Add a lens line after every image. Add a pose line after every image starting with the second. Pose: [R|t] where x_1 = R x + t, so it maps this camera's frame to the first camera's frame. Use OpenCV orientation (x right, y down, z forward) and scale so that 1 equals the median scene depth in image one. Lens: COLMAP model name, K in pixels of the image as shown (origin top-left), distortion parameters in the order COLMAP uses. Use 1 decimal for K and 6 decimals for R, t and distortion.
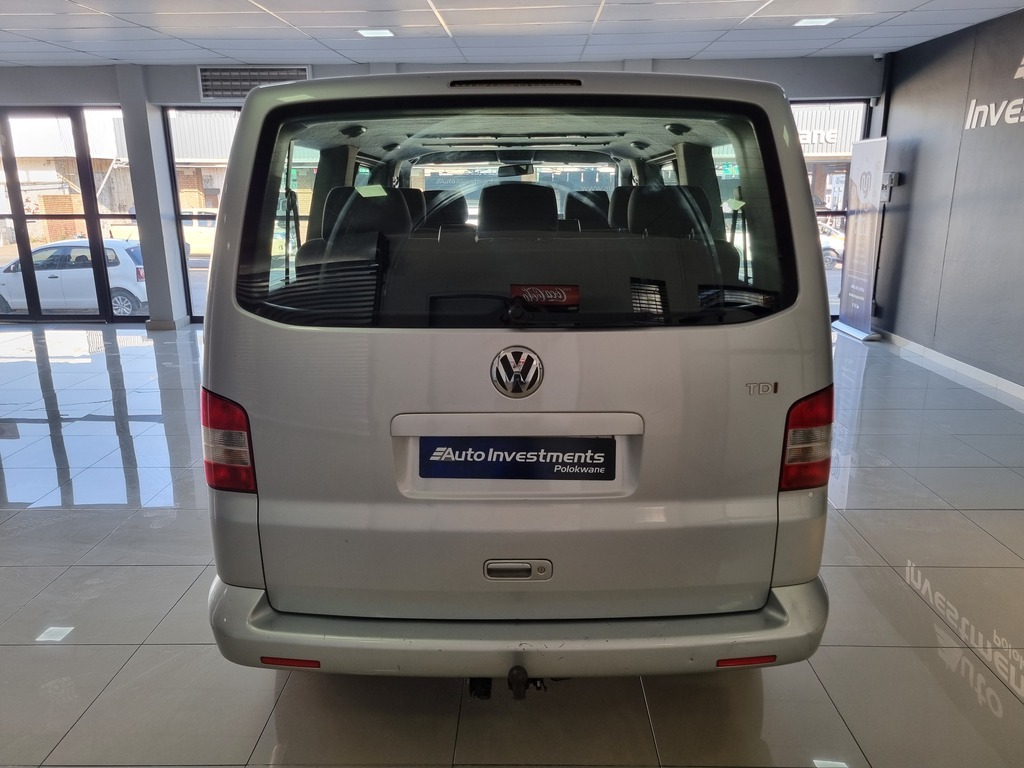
lens RADIAL K [[768.1, 0, 510.7], [0, 768.1, 388.3], [0, 0, 1]] dist [0.026812, -0.001798]
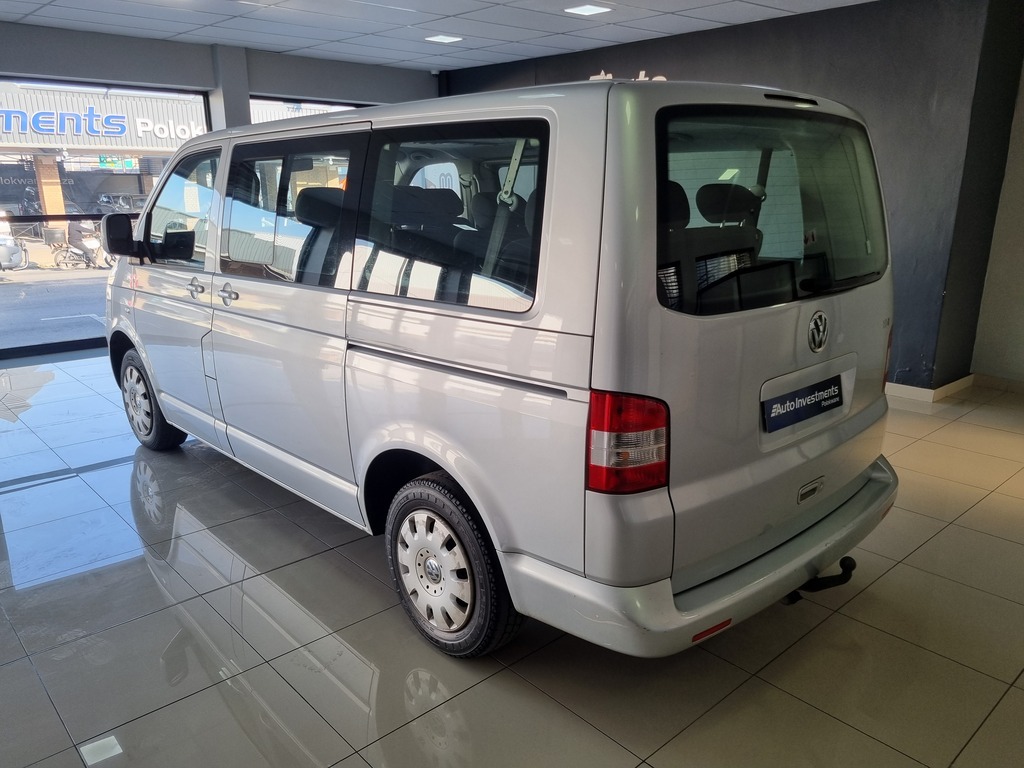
lens RADIAL K [[768.1, 0, 509.4], [0, 768.1, 387.3], [0, 0, 1]] dist [0.026812, -0.001798]
pose [[0.715718, -0.164954, 0.678630, -1.155579], [0.160653, 0.984534, 0.069877, -0.095443], [-0.679661, 0.059012, 0.731149, 0.396674]]
